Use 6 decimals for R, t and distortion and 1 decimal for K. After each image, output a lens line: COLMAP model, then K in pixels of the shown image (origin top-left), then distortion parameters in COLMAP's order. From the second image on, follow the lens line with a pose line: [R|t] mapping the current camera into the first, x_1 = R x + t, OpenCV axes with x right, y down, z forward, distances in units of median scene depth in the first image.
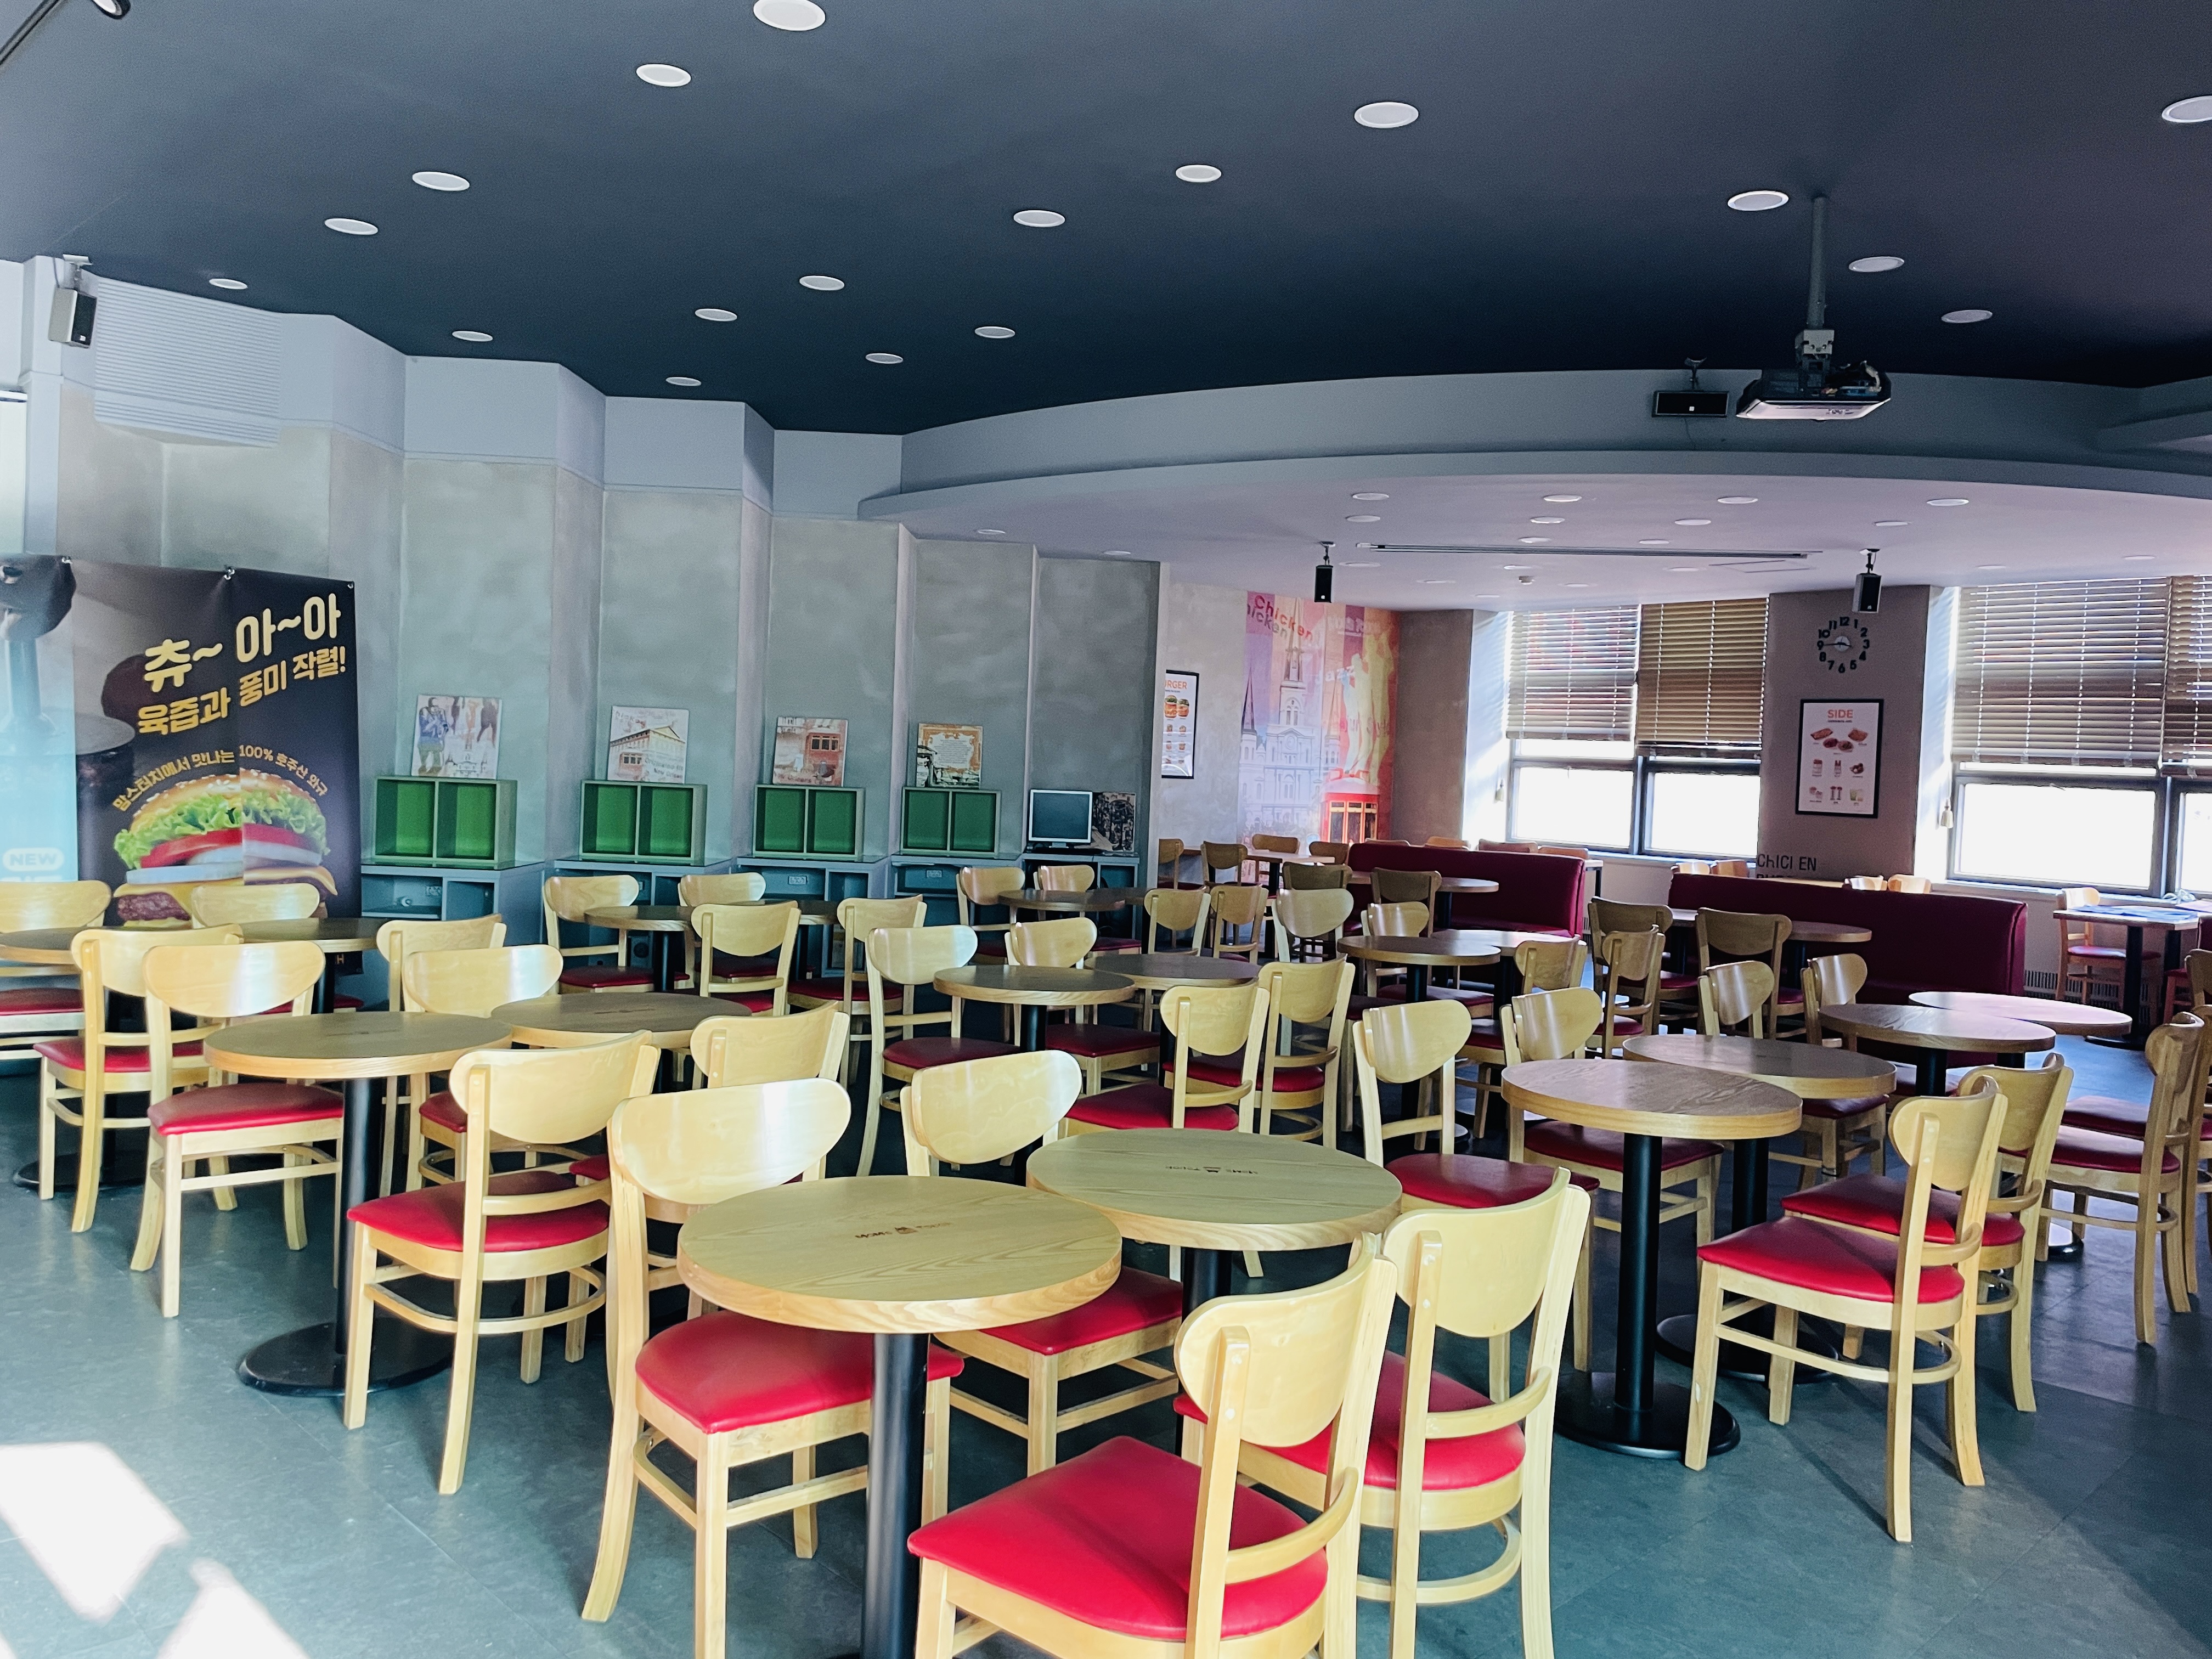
lens RADIAL K [[1668.6, 0, 1106.0], [0, 1668.6, 829.5], [0, 0, 1]] dist [0.077896, -0.069152]
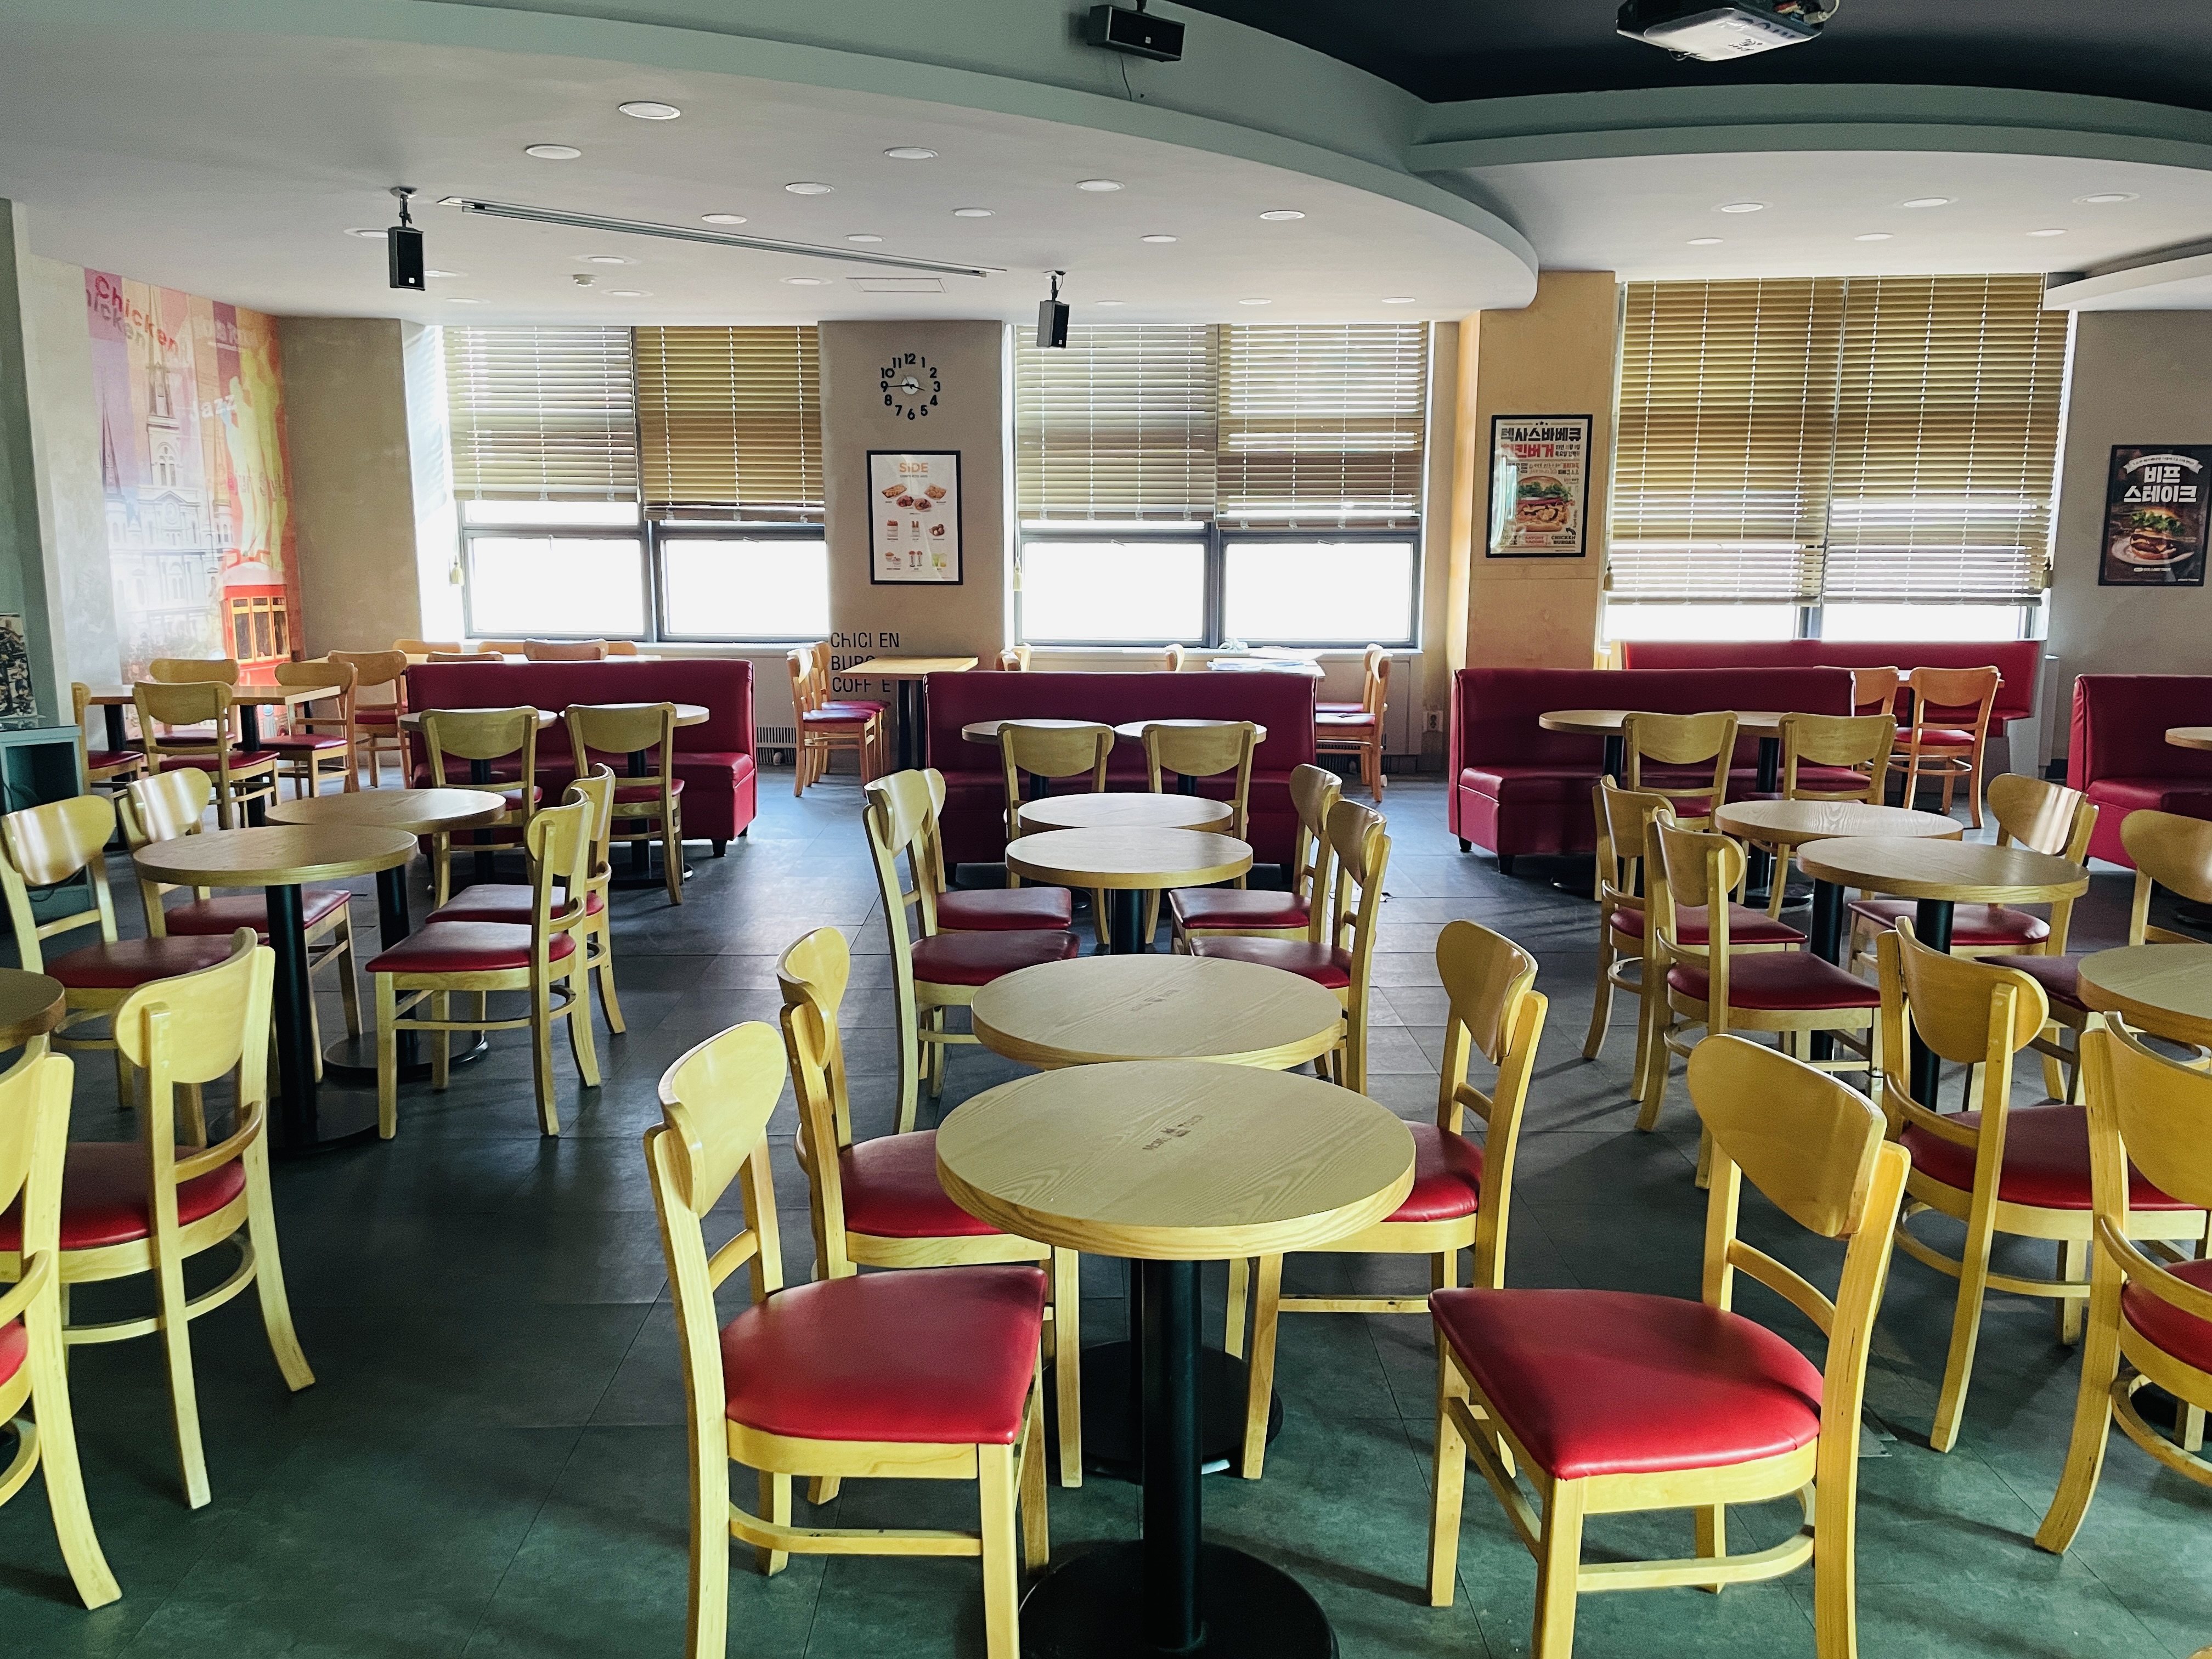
lens RADIAL K [[1668.6, 0, 1106.0], [0, 1668.6, 829.5], [0, 0, 1]] dist [0.077896, -0.069152]
pose [[0.693858, -0.163053, 0.701409, -0.125743], [0.057491, 0.983462, 0.171749, -0.023918], [-0.717813, -0.078845, 0.691757, 0.270694]]
